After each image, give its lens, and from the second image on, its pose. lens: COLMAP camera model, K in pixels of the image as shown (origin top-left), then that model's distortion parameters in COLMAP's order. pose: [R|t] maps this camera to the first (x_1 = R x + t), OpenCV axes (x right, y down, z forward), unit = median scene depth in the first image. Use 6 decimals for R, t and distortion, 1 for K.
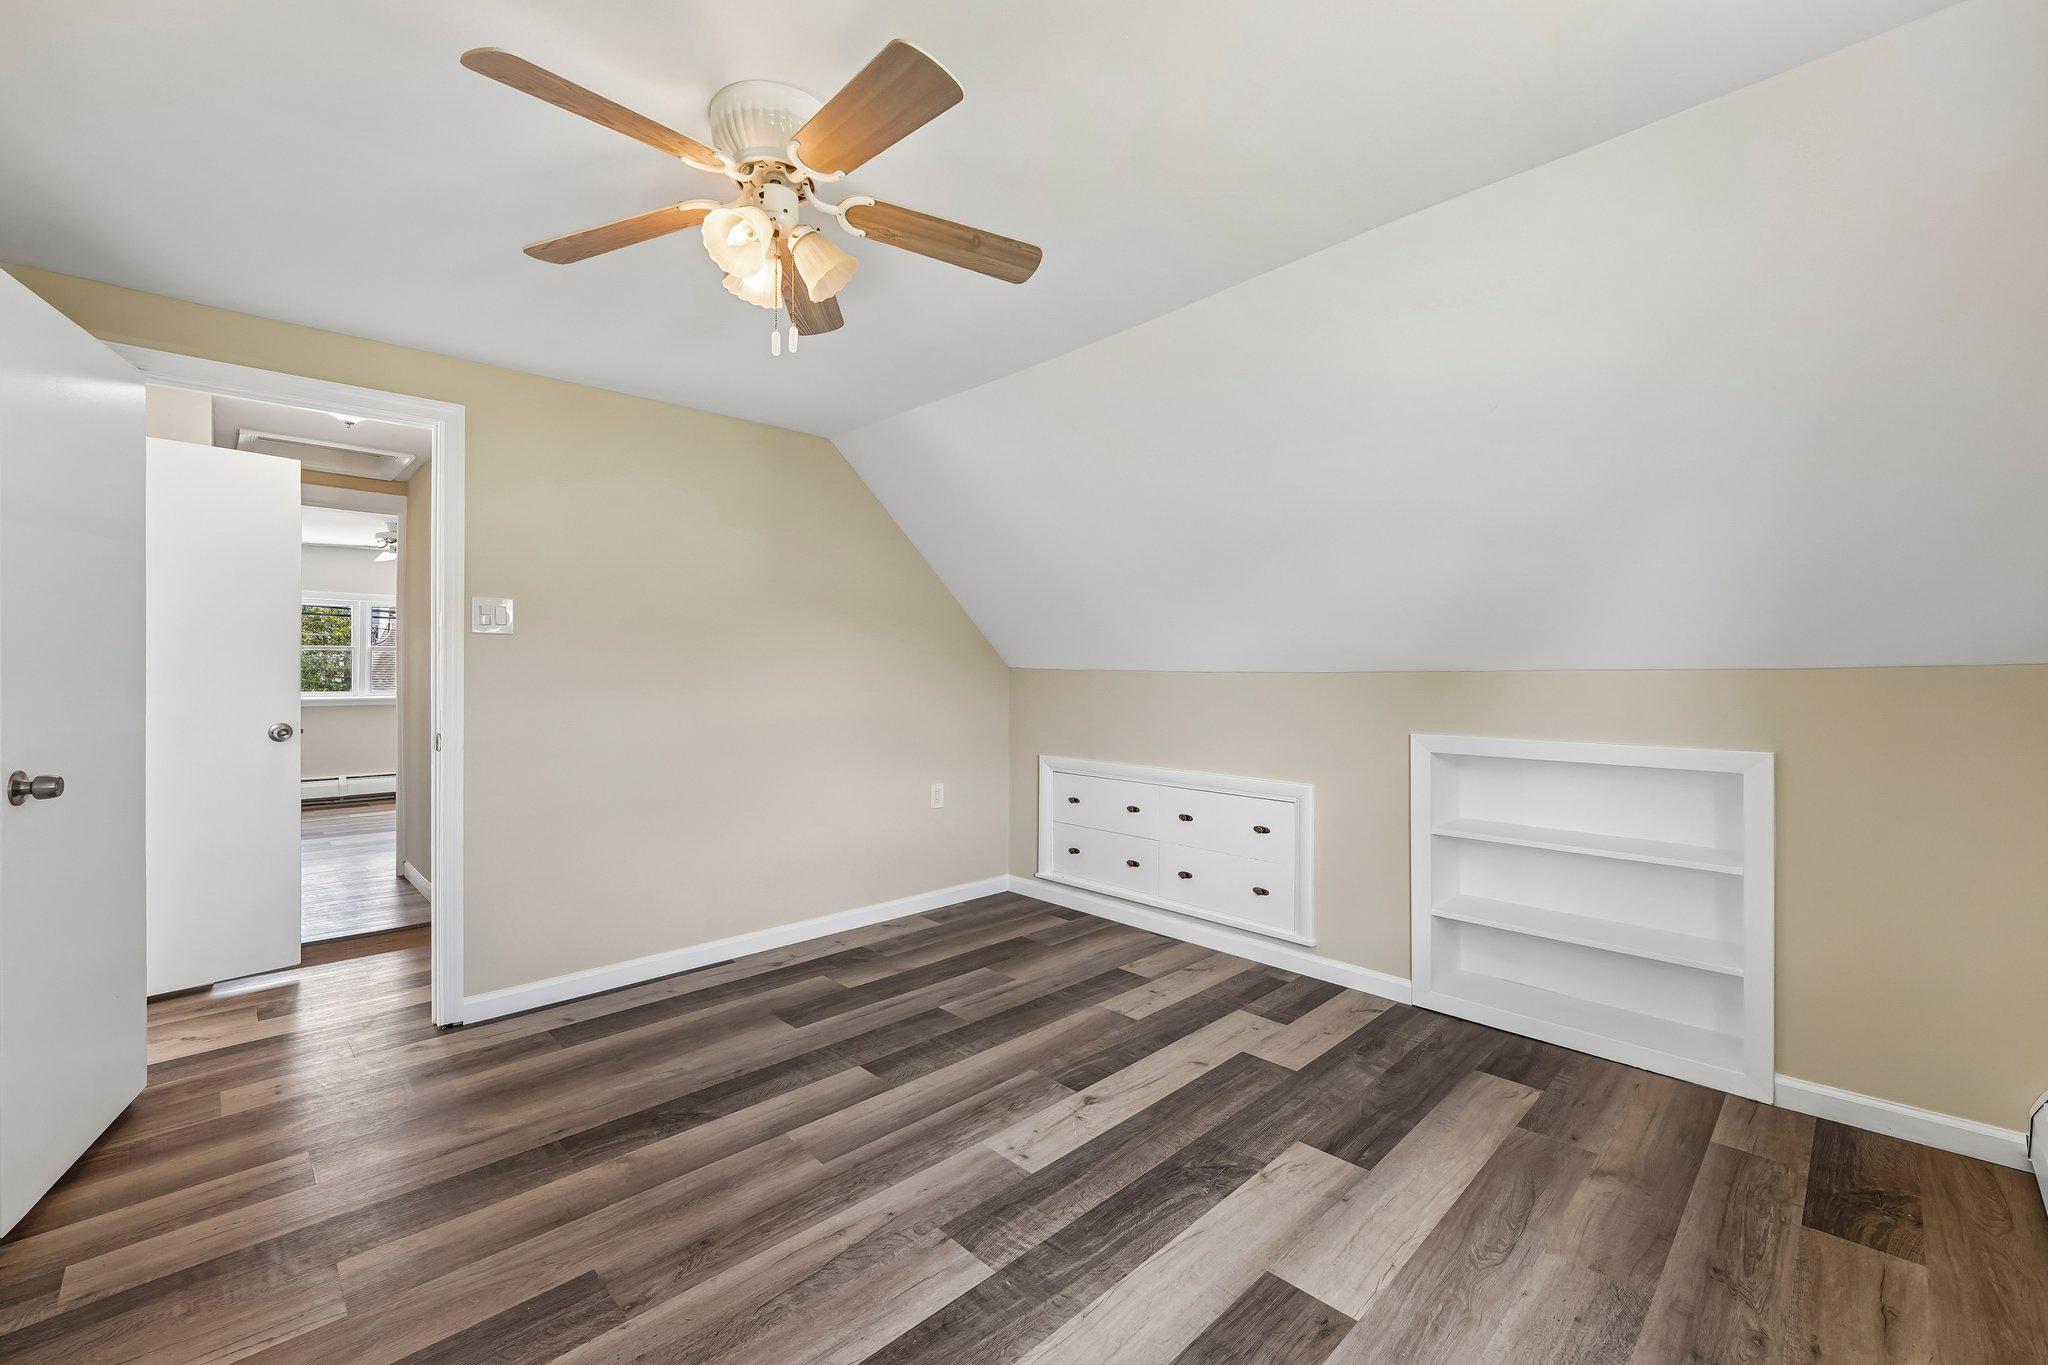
lens RADIAL K [[845.4, 0, 1020.6], [0, 845.4, 670.9], [0, 0, 1]] dist [-0.002150, -0.000120]
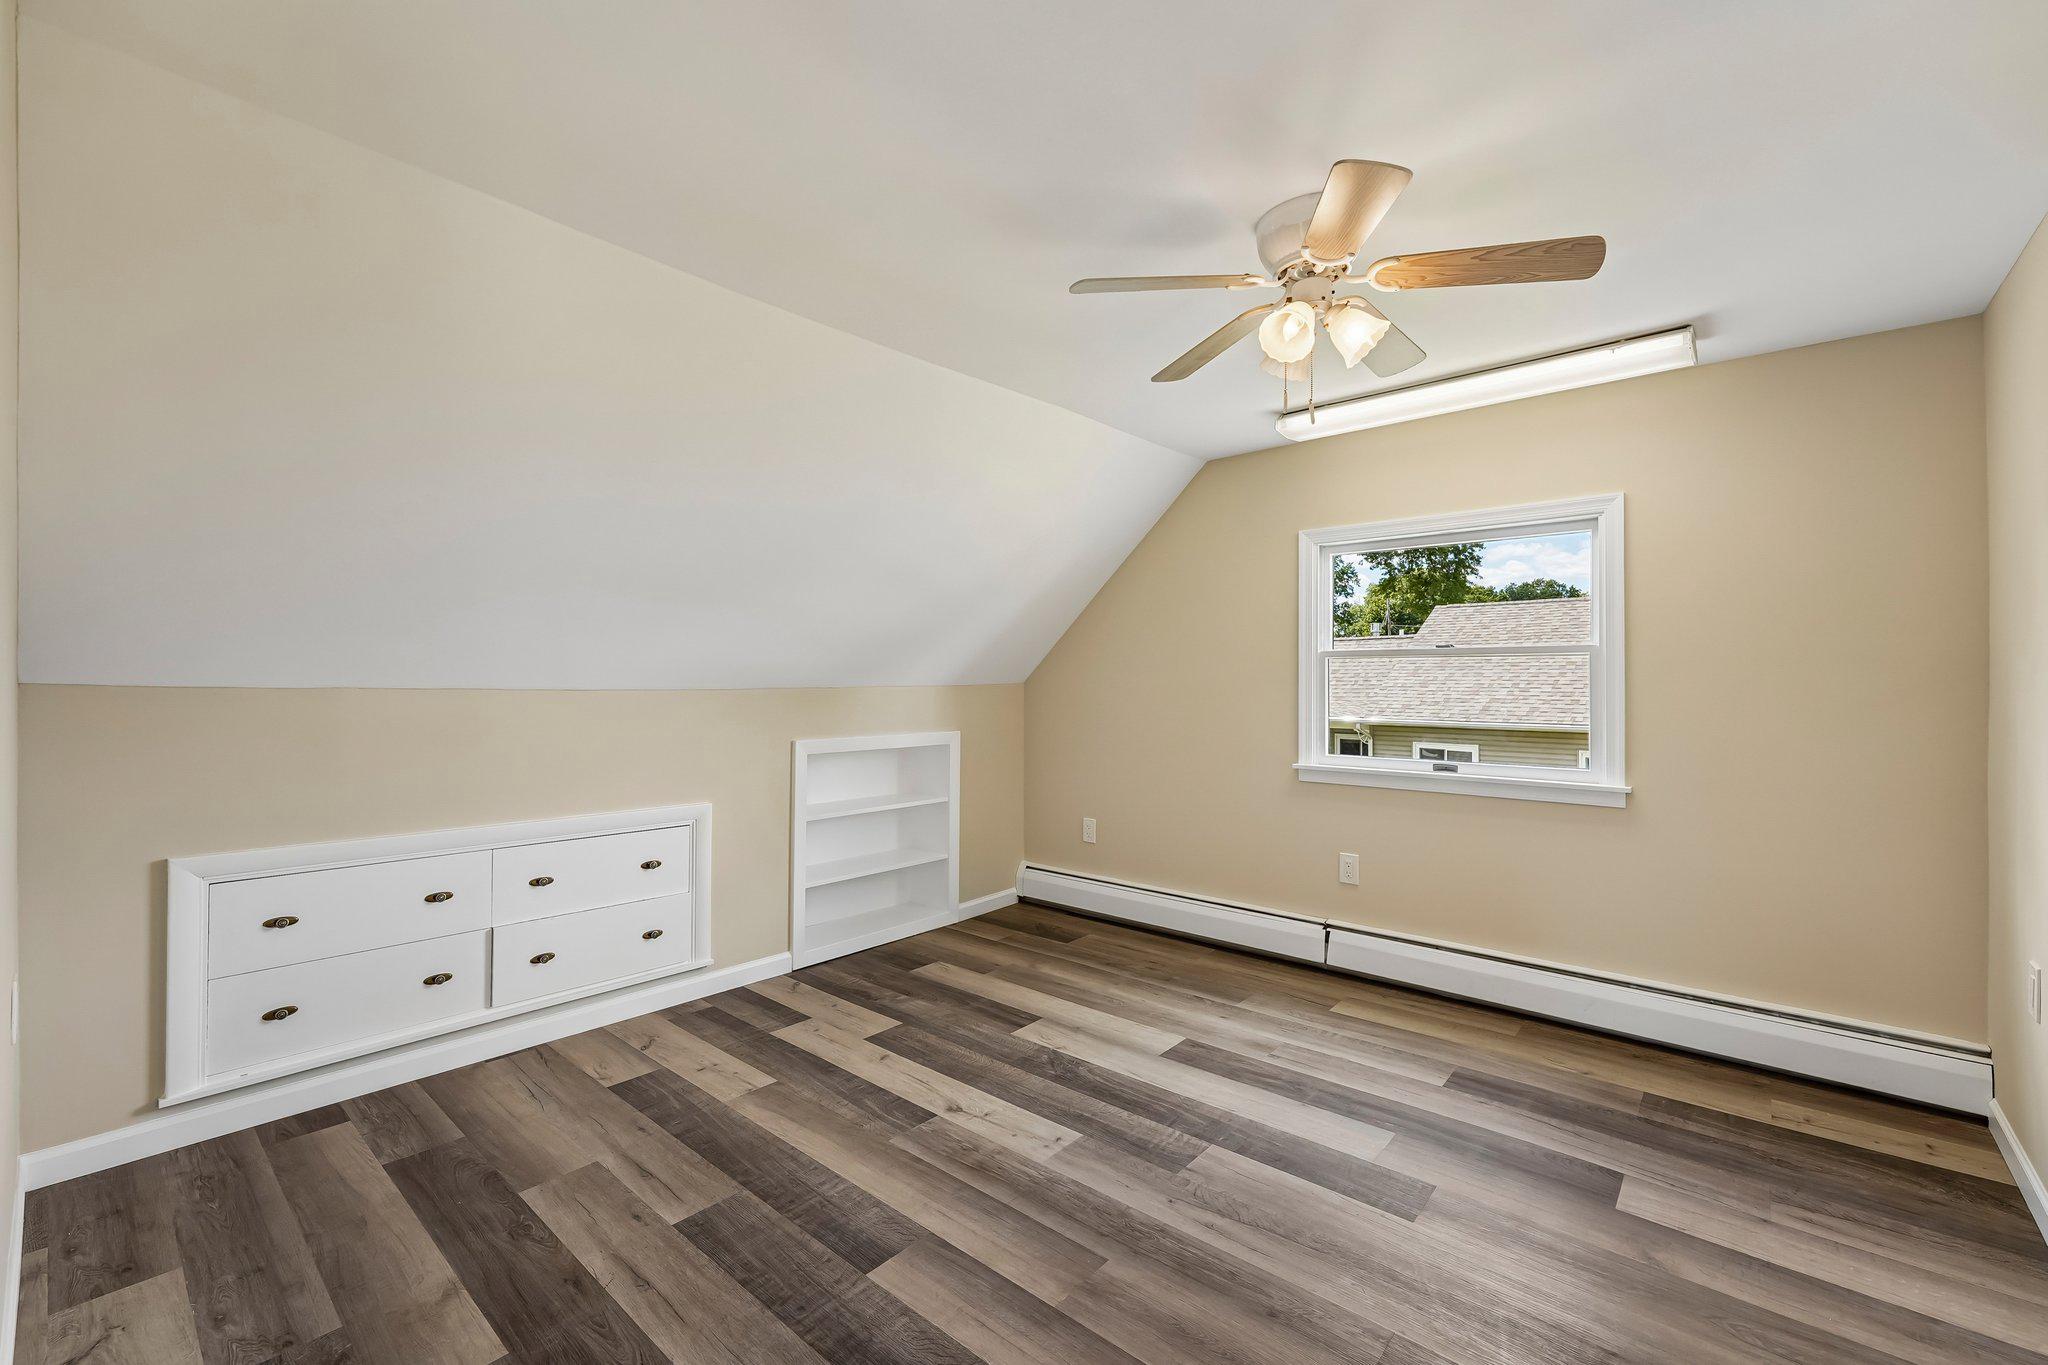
lens RADIAL K [[845.4, 0, 1020.6], [0, 845.4, 670.9], [0, 0, 1]] dist [-0.002150, -0.000120]
pose [[-0.080449, 0.011858, 0.996688, -0.825826], [-0.000533, 0.999929, -0.011940, -0.008813], [-0.996759, -0.001492, -0.080437, 0.871363]]
